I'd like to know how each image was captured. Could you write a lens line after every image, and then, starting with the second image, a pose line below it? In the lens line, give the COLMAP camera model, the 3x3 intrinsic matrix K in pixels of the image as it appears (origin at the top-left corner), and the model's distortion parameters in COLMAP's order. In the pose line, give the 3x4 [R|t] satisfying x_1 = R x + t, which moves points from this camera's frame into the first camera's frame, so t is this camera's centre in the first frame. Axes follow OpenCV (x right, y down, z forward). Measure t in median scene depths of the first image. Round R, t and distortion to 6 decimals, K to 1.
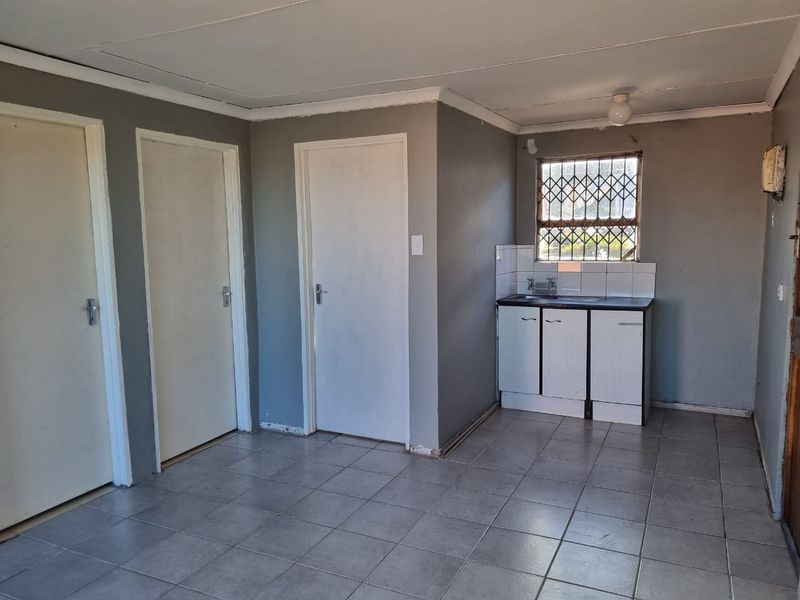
lens RADIAL K [[626.4, 0, 400.0], [0, 626.4, 300.0], [0, 0, 1]] dist [0.072481, -0.003756]
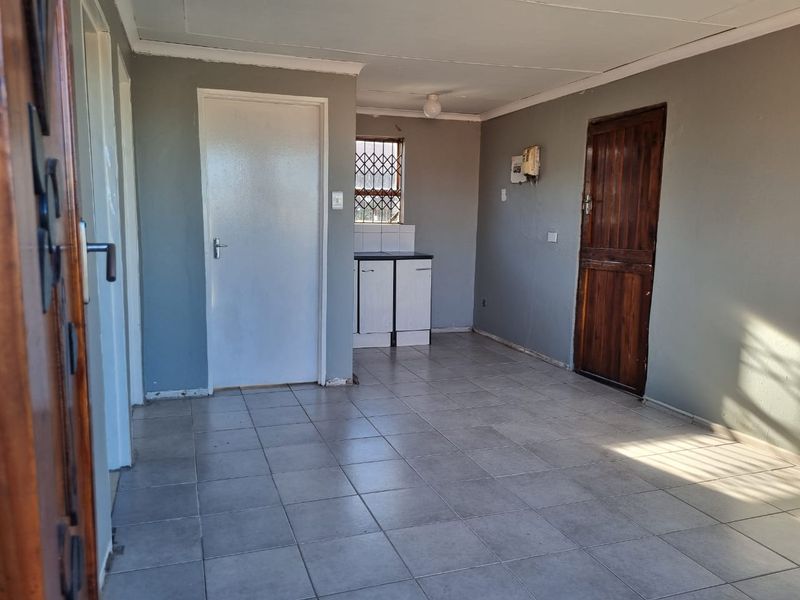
lens RADIAL K [[626.4, 0, 400.0], [0, 626.4, 300.0], [0, 0, 1]] dist [0.072481, -0.003756]
pose [[0.702720, -0.070659, 0.707949, -0.602070], [0.053671, 0.997486, 0.046283, 0.038477], [-0.709439, 0.005473, 0.704746, 0.103202]]
